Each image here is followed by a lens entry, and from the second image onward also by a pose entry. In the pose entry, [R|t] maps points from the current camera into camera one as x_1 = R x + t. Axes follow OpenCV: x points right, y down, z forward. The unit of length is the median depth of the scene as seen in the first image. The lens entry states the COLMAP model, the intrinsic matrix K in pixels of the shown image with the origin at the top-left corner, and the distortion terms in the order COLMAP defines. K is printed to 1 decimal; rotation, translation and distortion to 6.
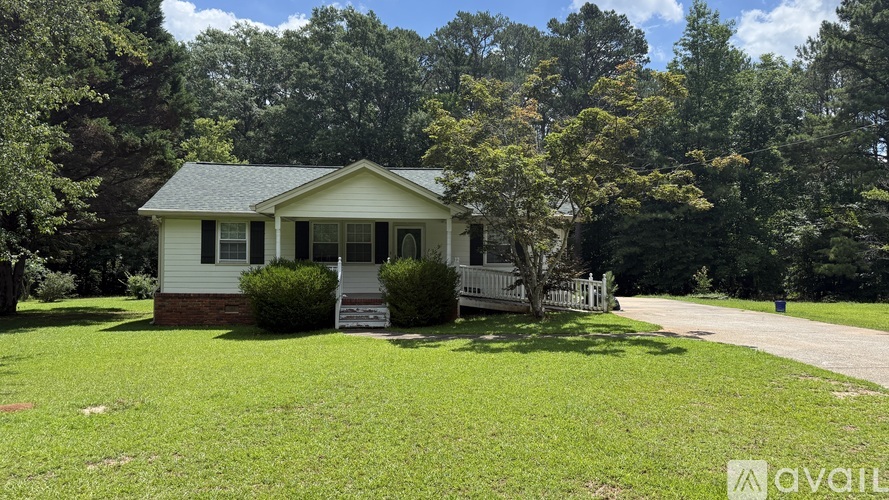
lens RADIAL K [[598.0, 0, 444.5], [0, 598.0, 250.0], [0, 0, 1]] dist [0.002762, -0.000178]
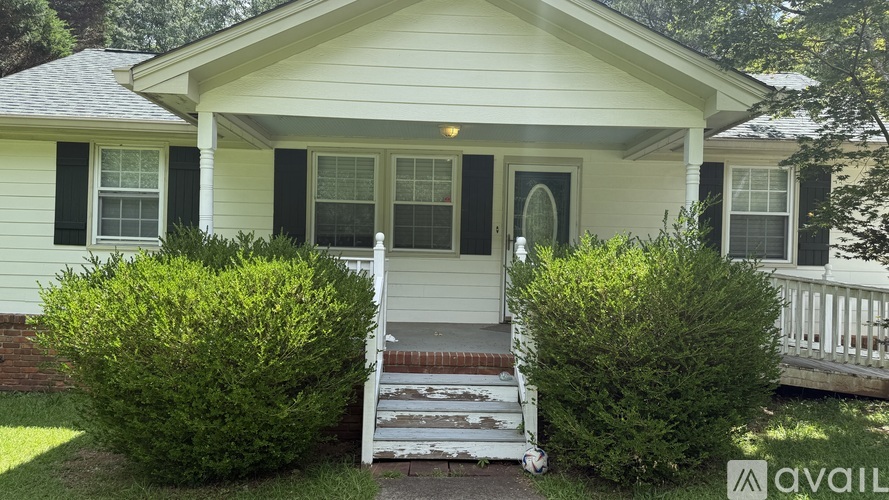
lens RADIAL K [[598.0, 0, 444.5], [0, 598.0, 250.0], [0, 0, 1]] dist [0.002762, -0.000178]
pose [[0.998278, 0.021390, -0.054627, -0.114311], [-0.020477, 0.999642, 0.017229, 0.014512], [0.054976, -0.016081, 0.998358, 0.632779]]
